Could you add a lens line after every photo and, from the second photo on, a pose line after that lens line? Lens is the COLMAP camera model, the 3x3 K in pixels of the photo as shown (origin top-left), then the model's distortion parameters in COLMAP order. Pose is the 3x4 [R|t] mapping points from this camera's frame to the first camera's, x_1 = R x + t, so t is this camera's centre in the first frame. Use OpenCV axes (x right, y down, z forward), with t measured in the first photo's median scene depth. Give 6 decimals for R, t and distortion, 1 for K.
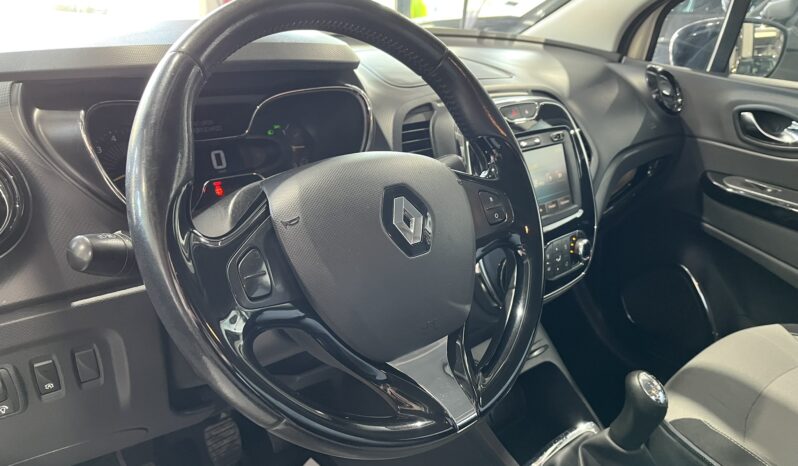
lens RADIAL K [[605.2, 0, 399.0], [0, 605.2, 233.0], [0, 0, 1]] dist [0.080129, -0.125173]
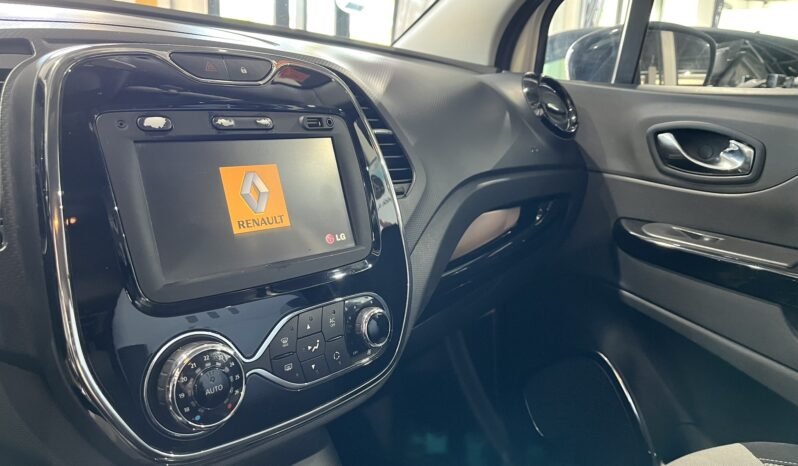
lens RADIAL K [[605.2, 0, 399.0], [0, 605.2, 233.0], [0, 0, 1]] dist [0.080129, -0.125173]
pose [[0.998005, -0.013777, 0.061617, 0.291990], [0.022835, 0.988604, -0.148800, 0.025136], [-0.058865, 0.149910, 0.986946, 0.456724]]
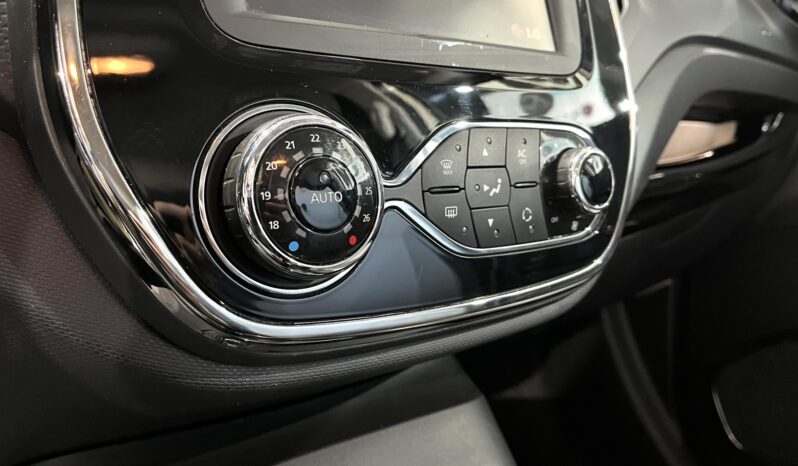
lens RADIAL K [[605.2, 0, 399.0], [0, 605.2, 233.0], [0, 0, 1]] dist [0.080129, -0.125173]
pose [[0.992927, 0.026757, -0.115676, 0.241738], [-0.046300, 0.984405, -0.169717, 0.112589], [0.109331, 0.173873, 0.978680, 0.683080]]
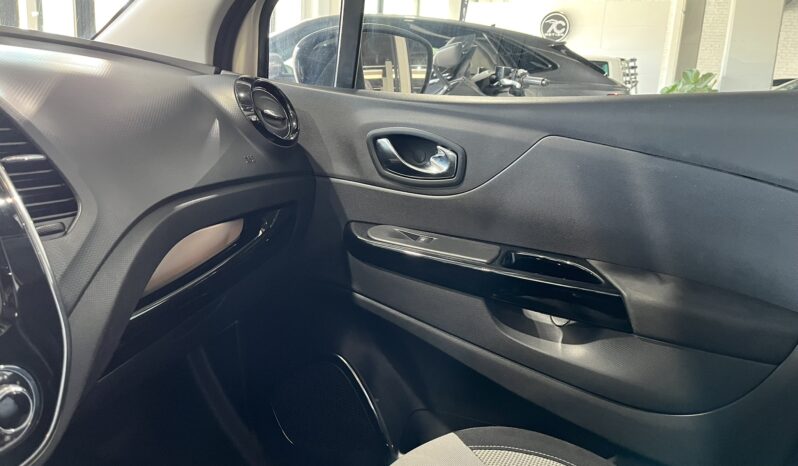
lens RADIAL K [[605.2, 0, 399.0], [0, 605.2, 233.0], [0, 0, 1]] dist [0.080129, -0.125173]
pose [[0.915048, -0.085734, 0.394129, 0.397695], [0.130743, 0.987436, -0.088751, -0.022707], [-0.381568, 0.132741, 0.914760, 0.467447]]
